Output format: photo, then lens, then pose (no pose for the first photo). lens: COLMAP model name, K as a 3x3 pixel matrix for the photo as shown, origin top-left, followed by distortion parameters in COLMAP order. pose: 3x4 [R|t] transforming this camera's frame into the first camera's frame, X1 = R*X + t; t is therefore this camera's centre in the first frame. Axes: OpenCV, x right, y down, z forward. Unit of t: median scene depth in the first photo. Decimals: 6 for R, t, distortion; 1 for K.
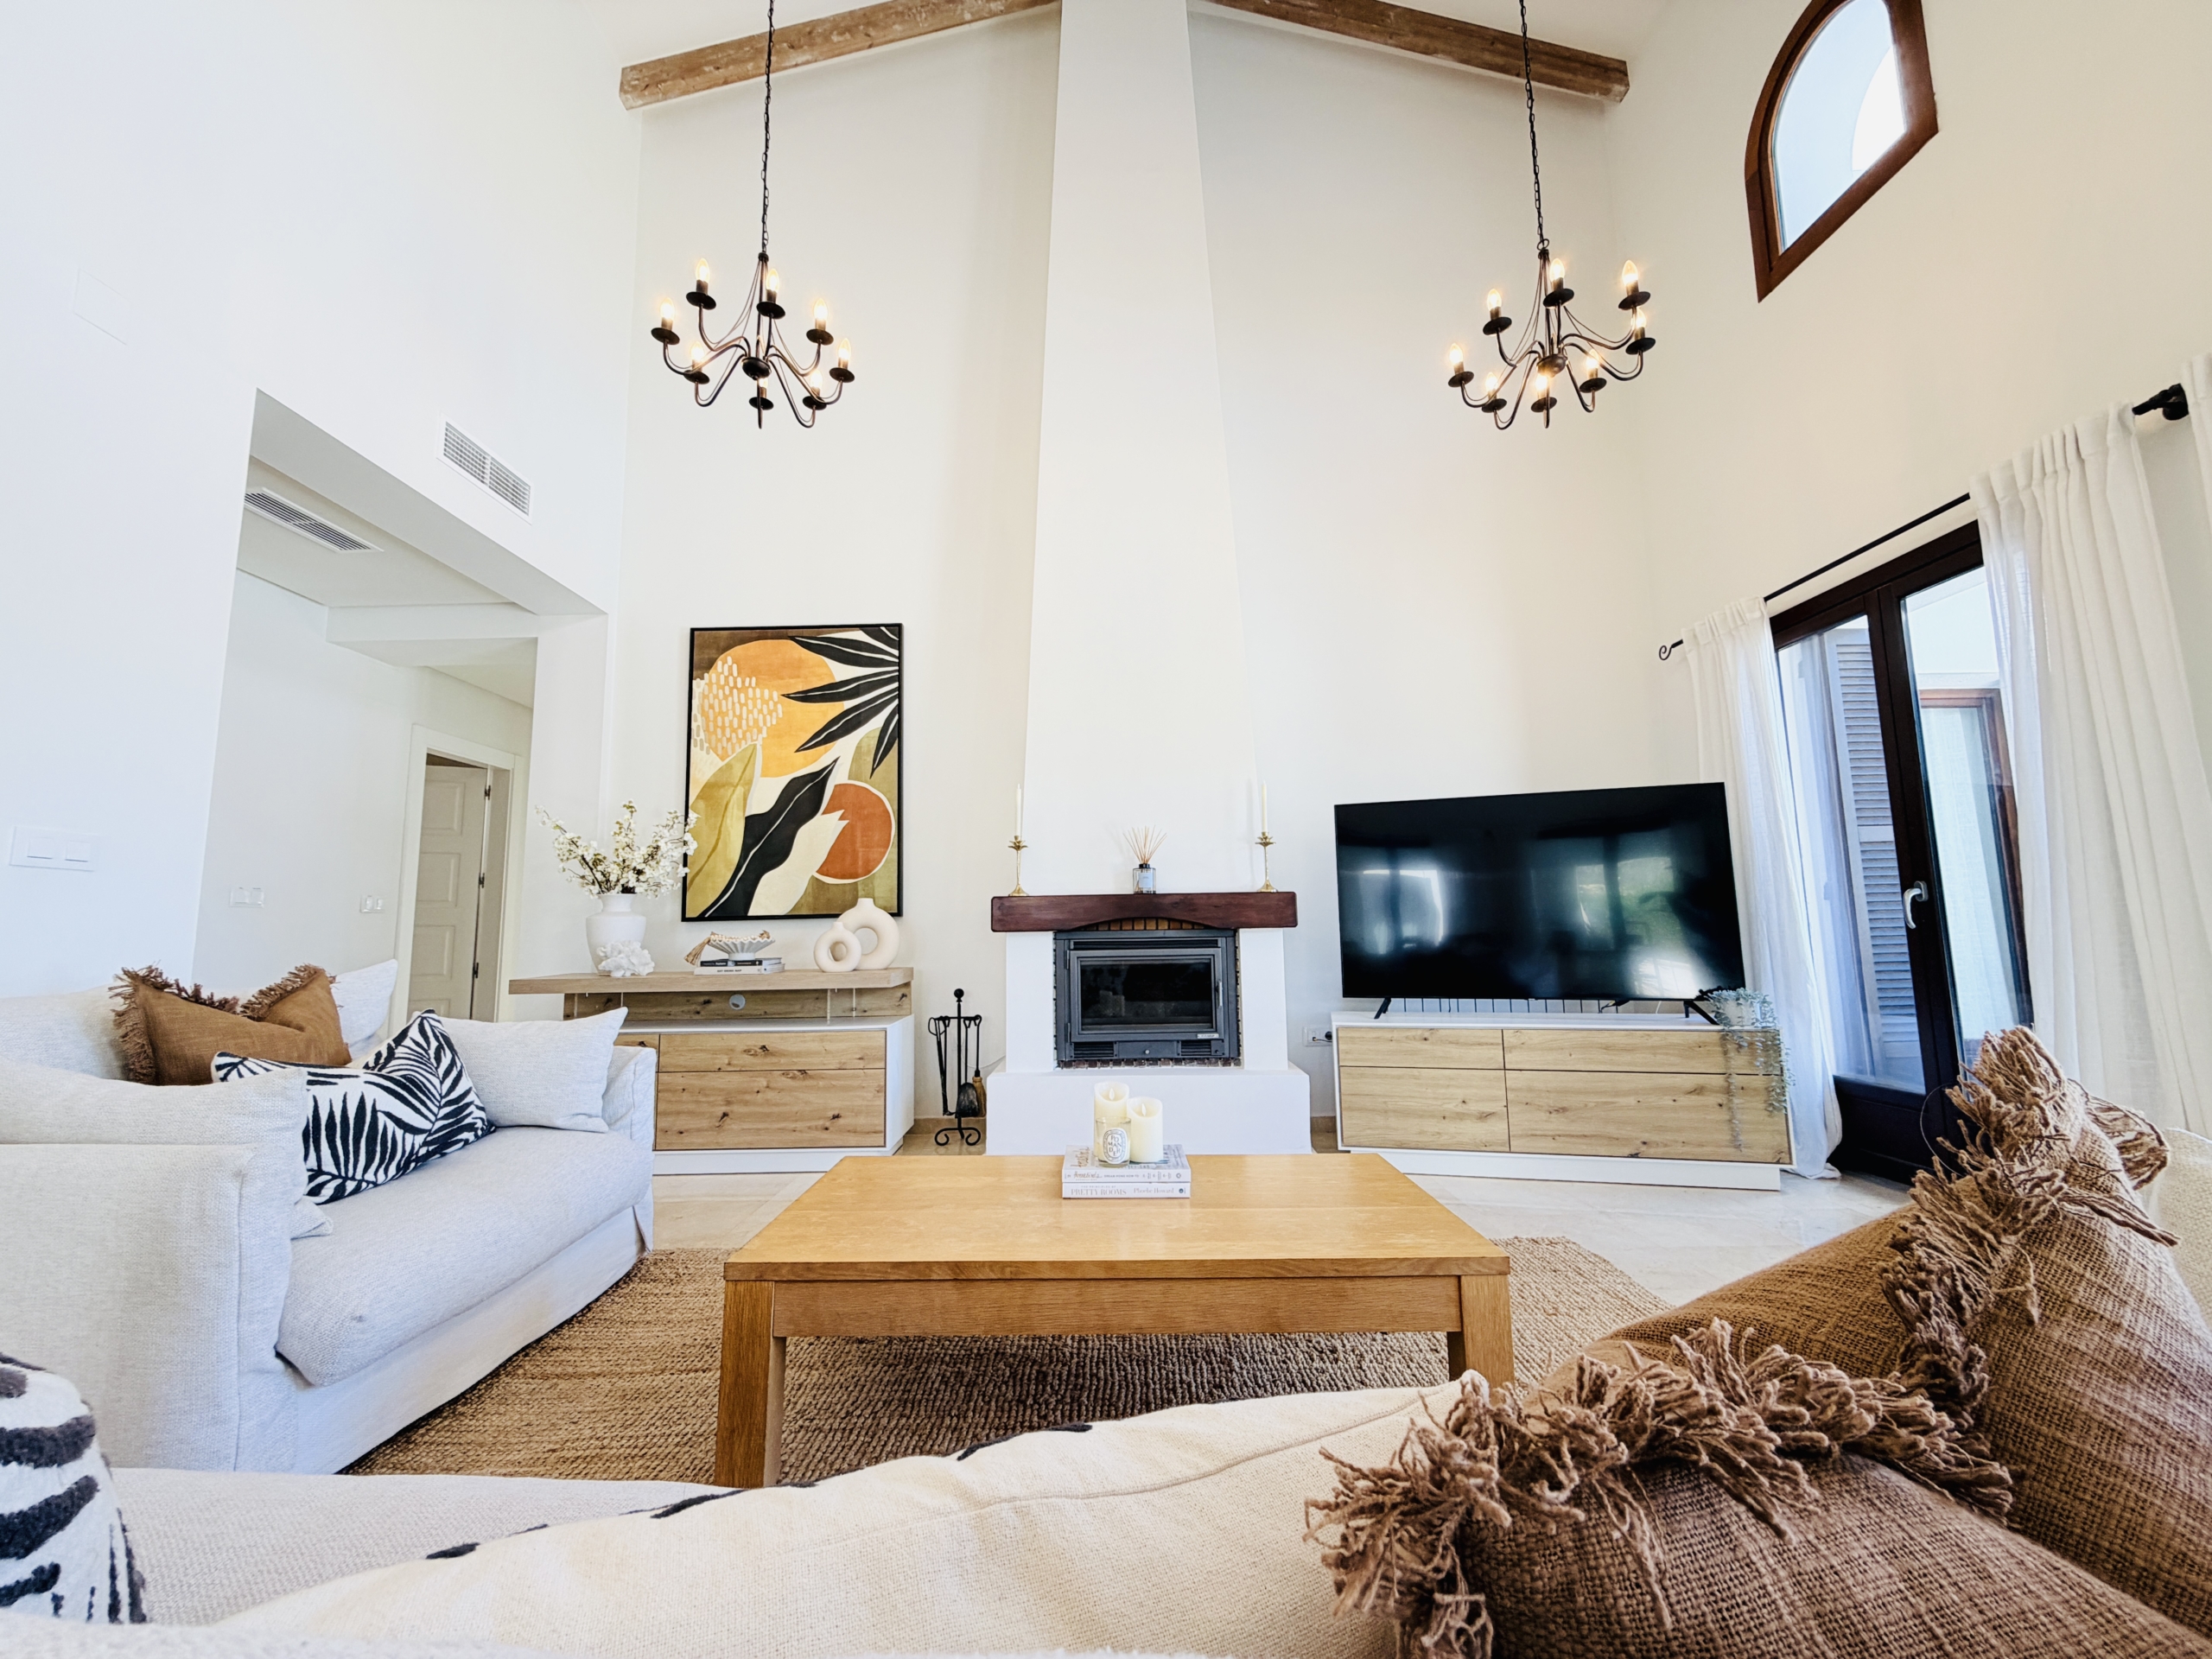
lens RADIAL K [[873.2, 0, 1106.8], [0, 873.2, 828.1], [0, 0, 1]] dist [0.000612, -0.001150]
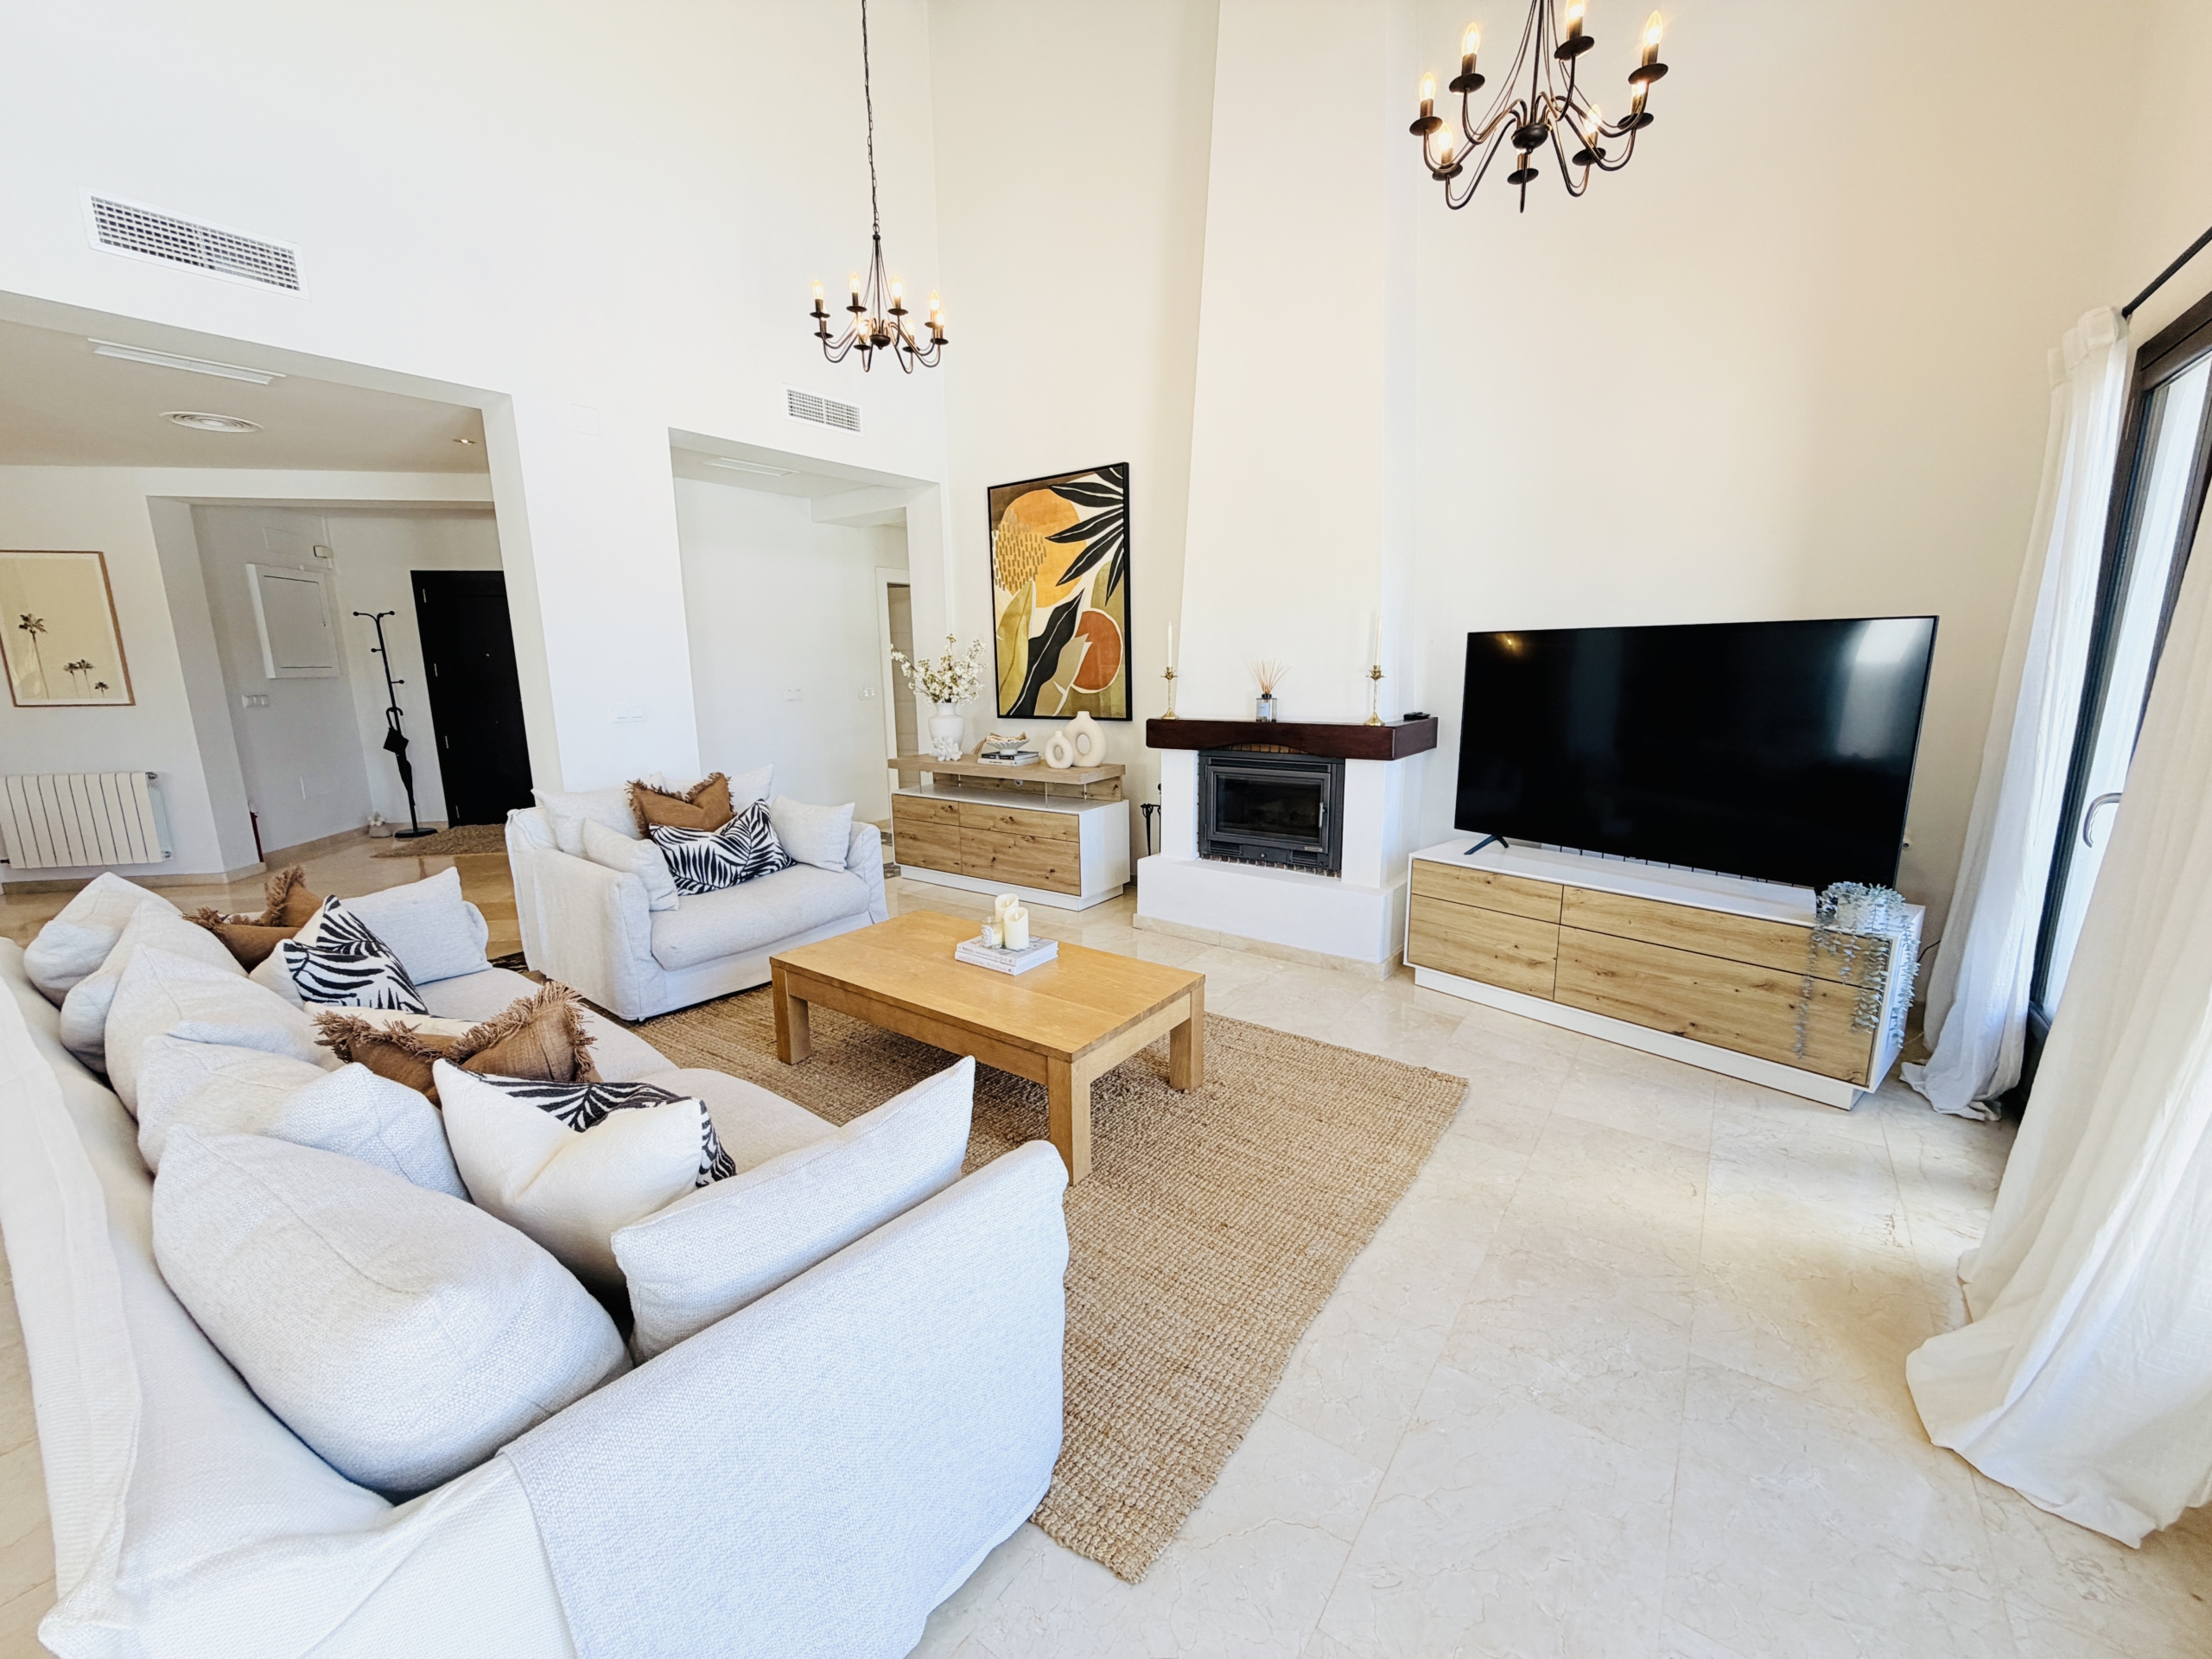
lens RADIAL K [[873.2, 0, 1105.1], [0, 873.2, 825.6], [0, 0, 1]] dist [0.000612, -0.001150]
pose [[0.813445, 0.112266, -0.570704, 0.536667], [0.068820, 0.955726, 0.286097, -0.132686], [0.577556, -0.272000, 0.769705, -0.018529]]
